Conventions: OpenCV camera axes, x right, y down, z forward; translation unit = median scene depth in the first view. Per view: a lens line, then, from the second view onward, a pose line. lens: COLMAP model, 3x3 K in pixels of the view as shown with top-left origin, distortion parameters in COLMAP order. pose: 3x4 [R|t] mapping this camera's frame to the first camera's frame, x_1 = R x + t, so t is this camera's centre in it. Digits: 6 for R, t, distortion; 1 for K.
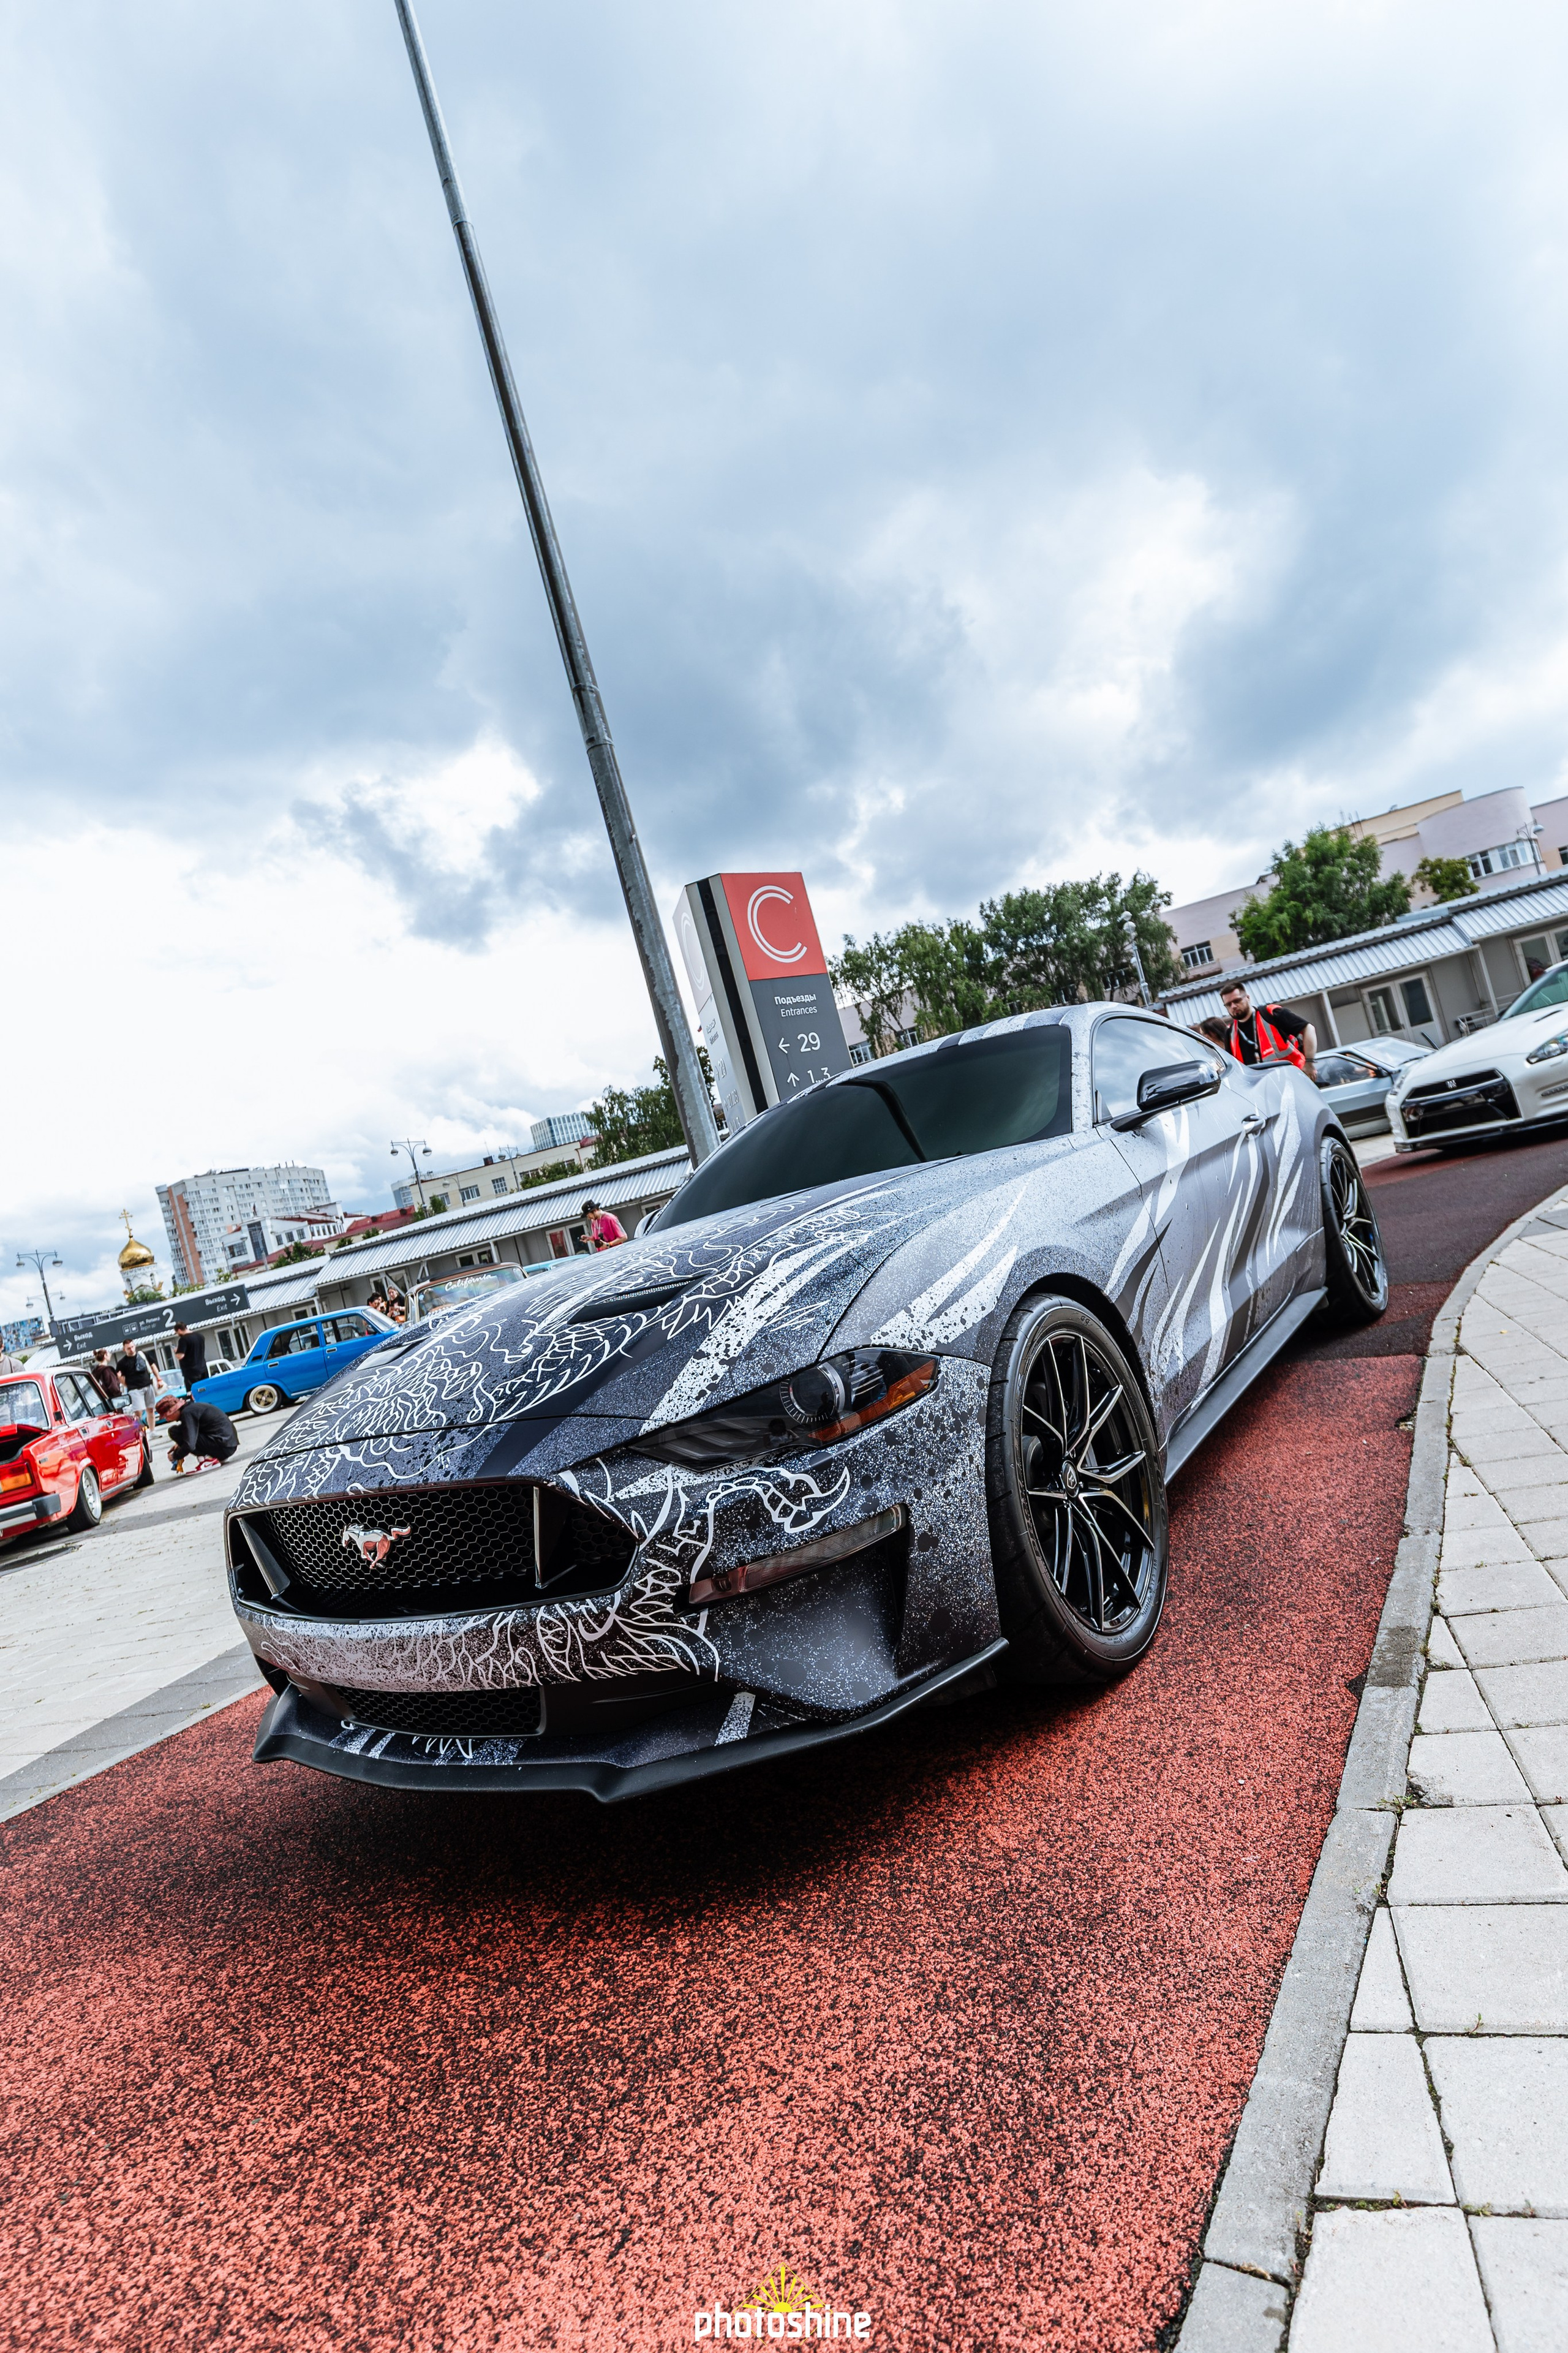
lens RADIAL K [[1121.7, 0, 784.6], [0, 1121.7, 1191.1], [0, 0, 1]] dist [0.002912, -0.000012]
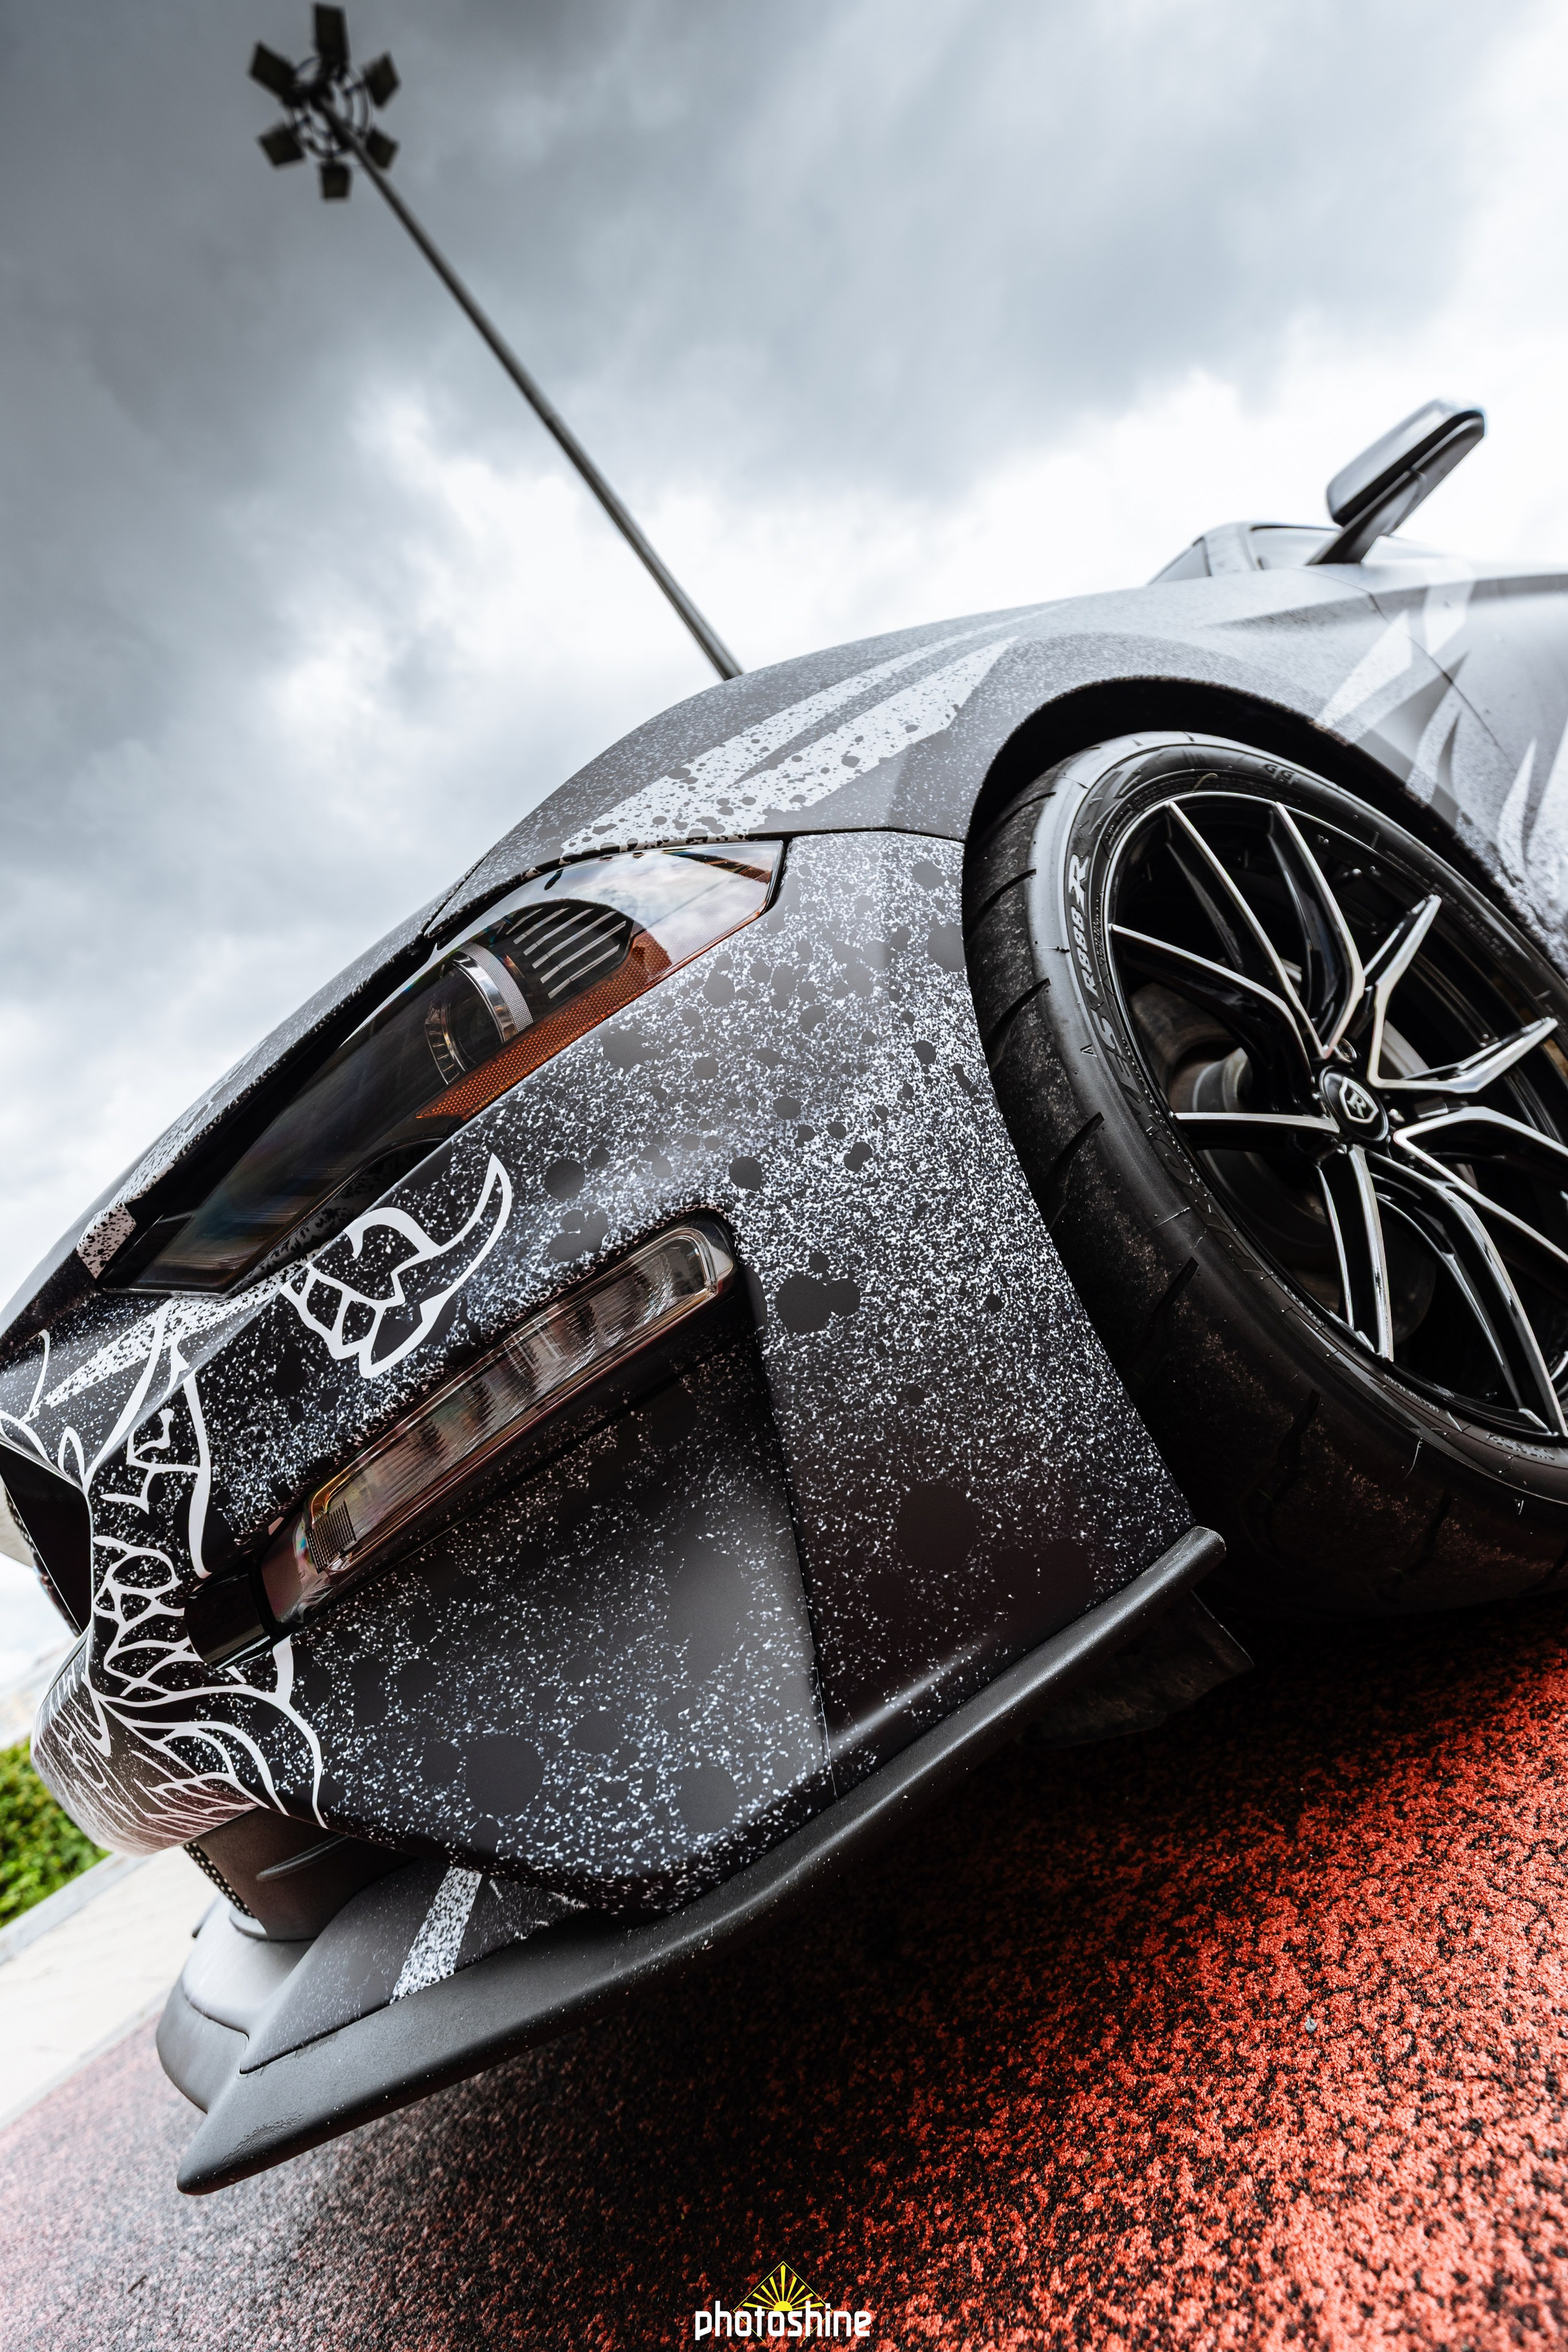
lens RADIAL K [[1013.4, 0, 784.0], [0, 1013.4, 1176.0], [0, 0, 1]] dist [-0.004800, -0.000510]
pose [[0.883112, -0.329317, -0.334162, 0.236382], [0.326831, 0.942817, -0.065408, 0.302418], [0.336593, -0.051452, 0.940243, 0.739867]]
